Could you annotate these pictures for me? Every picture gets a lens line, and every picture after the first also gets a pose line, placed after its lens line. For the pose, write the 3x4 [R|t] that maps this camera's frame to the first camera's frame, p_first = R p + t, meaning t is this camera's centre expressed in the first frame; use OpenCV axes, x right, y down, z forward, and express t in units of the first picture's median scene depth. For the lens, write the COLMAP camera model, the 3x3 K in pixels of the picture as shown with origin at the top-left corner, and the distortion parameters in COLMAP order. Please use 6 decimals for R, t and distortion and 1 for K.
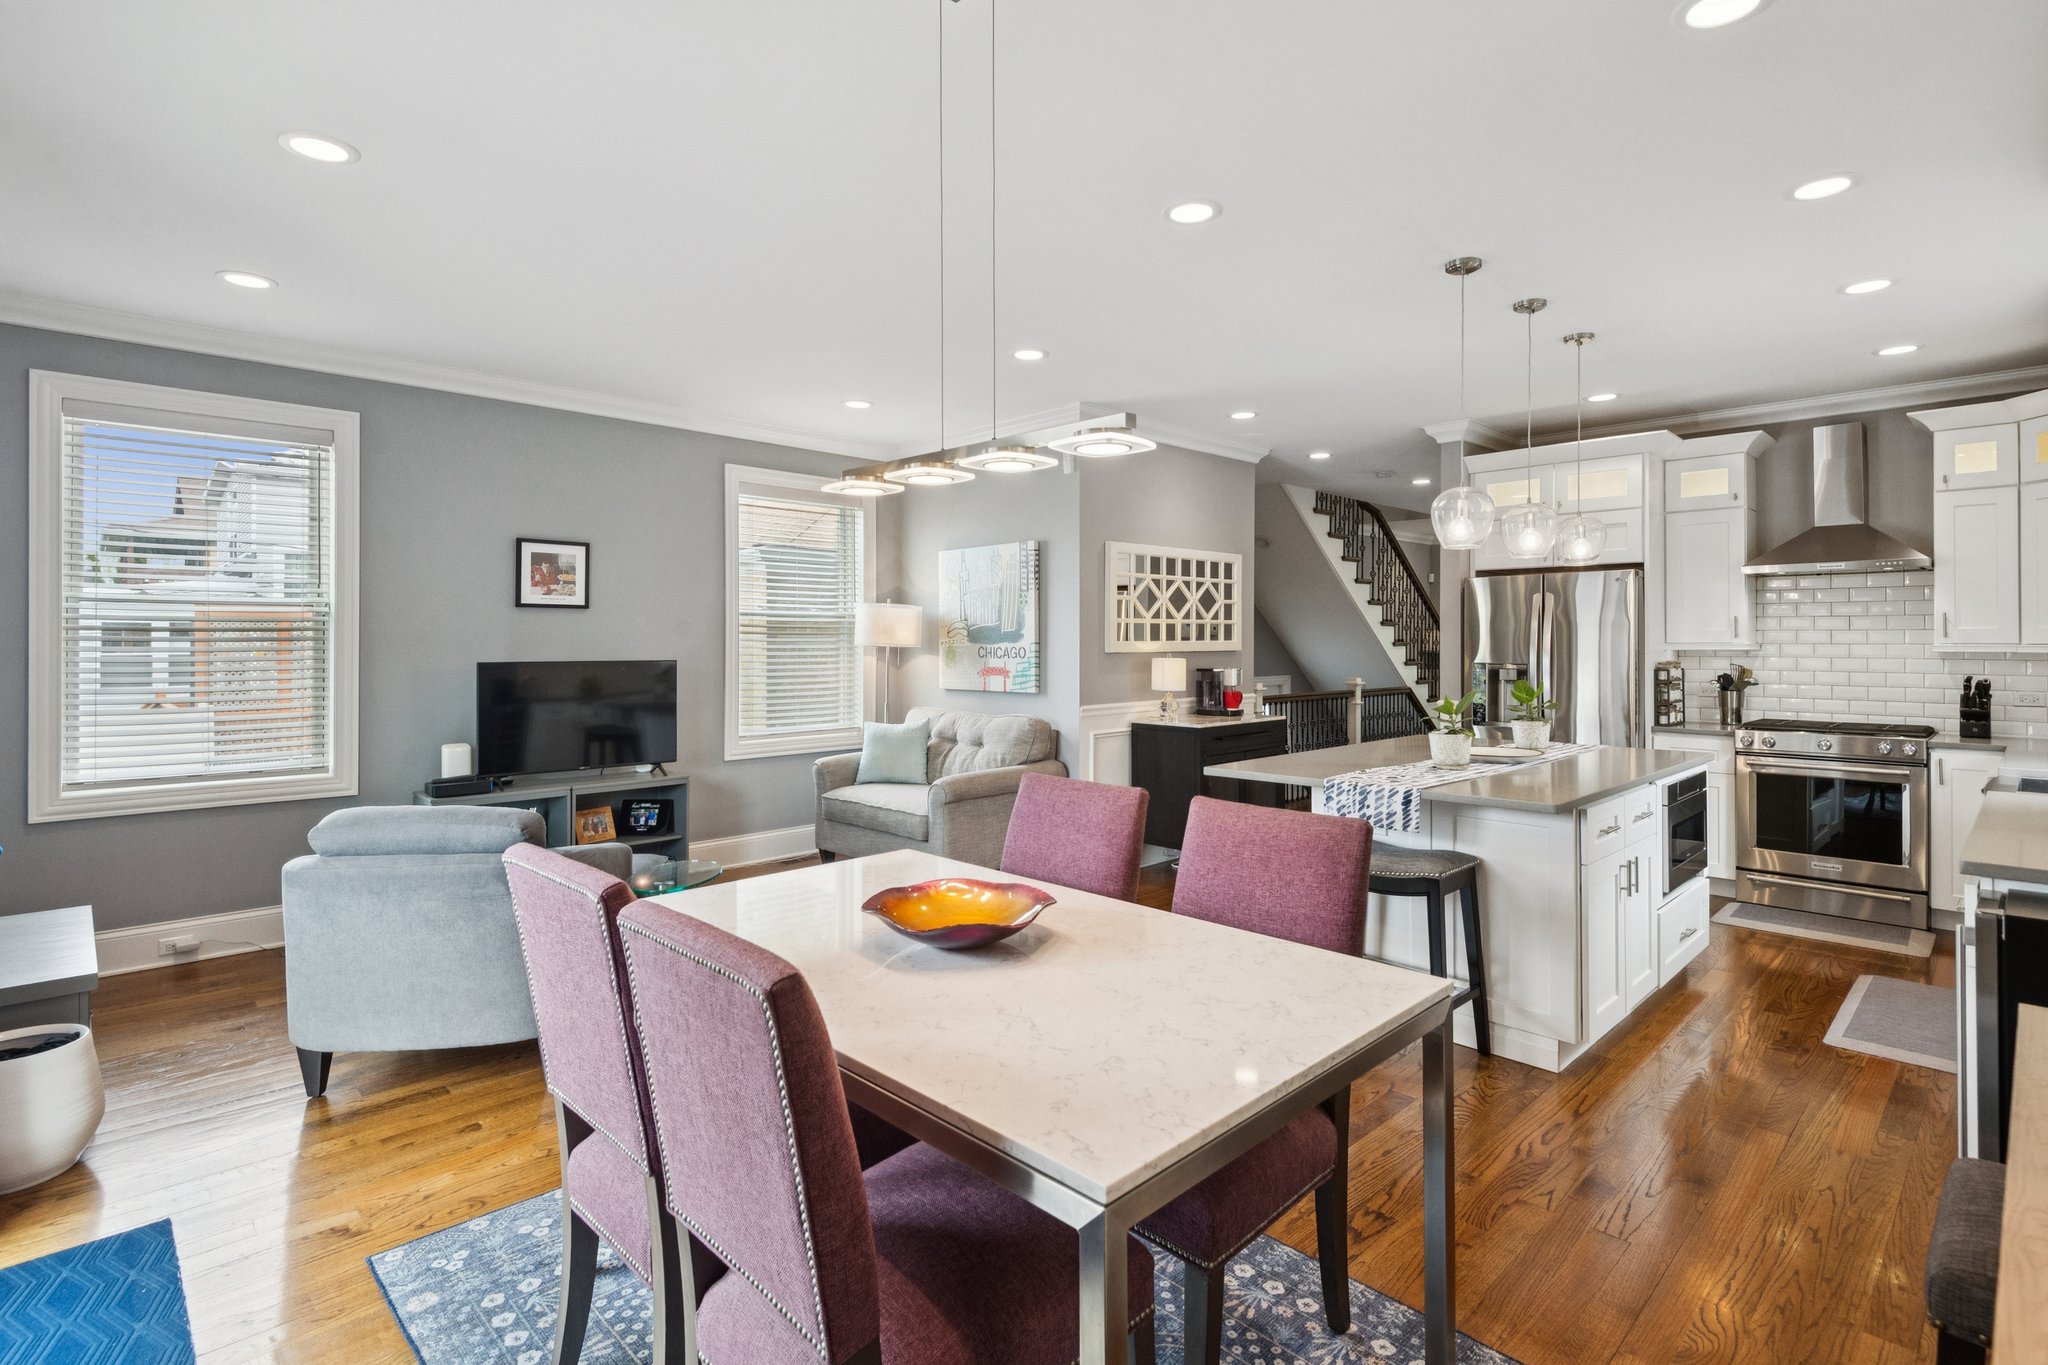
lens RADIAL K [[974.8, 0, 1026.0], [0, 974.8, 635.8], [0, 0, 1]] dist [0.036320, -0.039465]
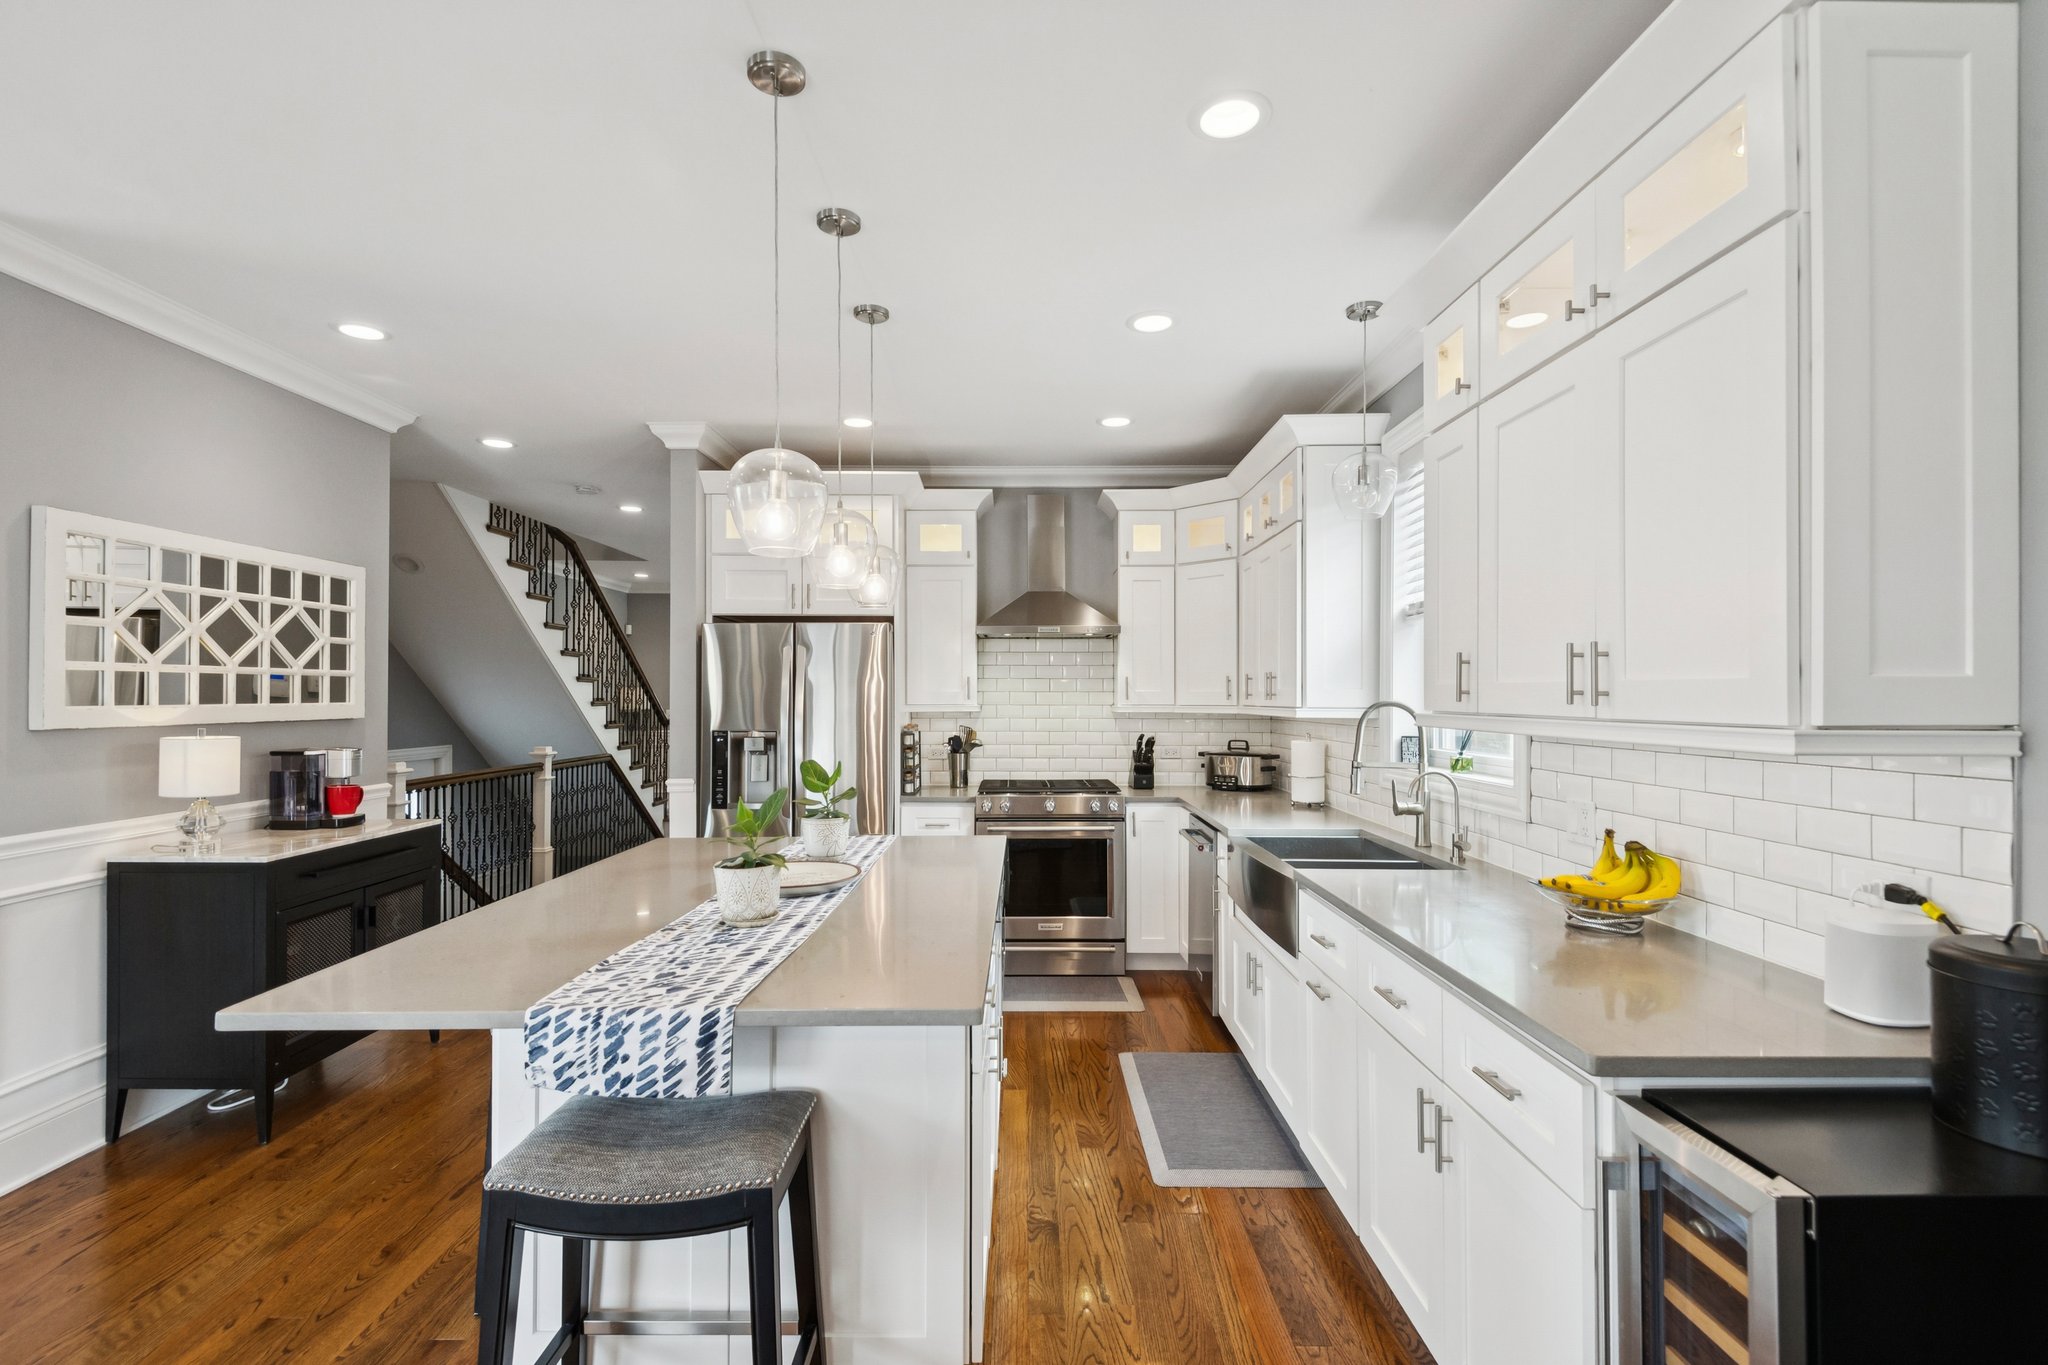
lens RADIAL K [[941.9, 0, 1016.5], [0, 941.9, 695.0], [0, 0, 1]] dist [0.044693, -0.034023]
pose [[0.697967, 0.002354, 0.716126, 0.084740], [-0.005117, 0.999985, 0.001699, -0.003859], [-0.716111, -0.004850, 0.697969, 0.307491]]
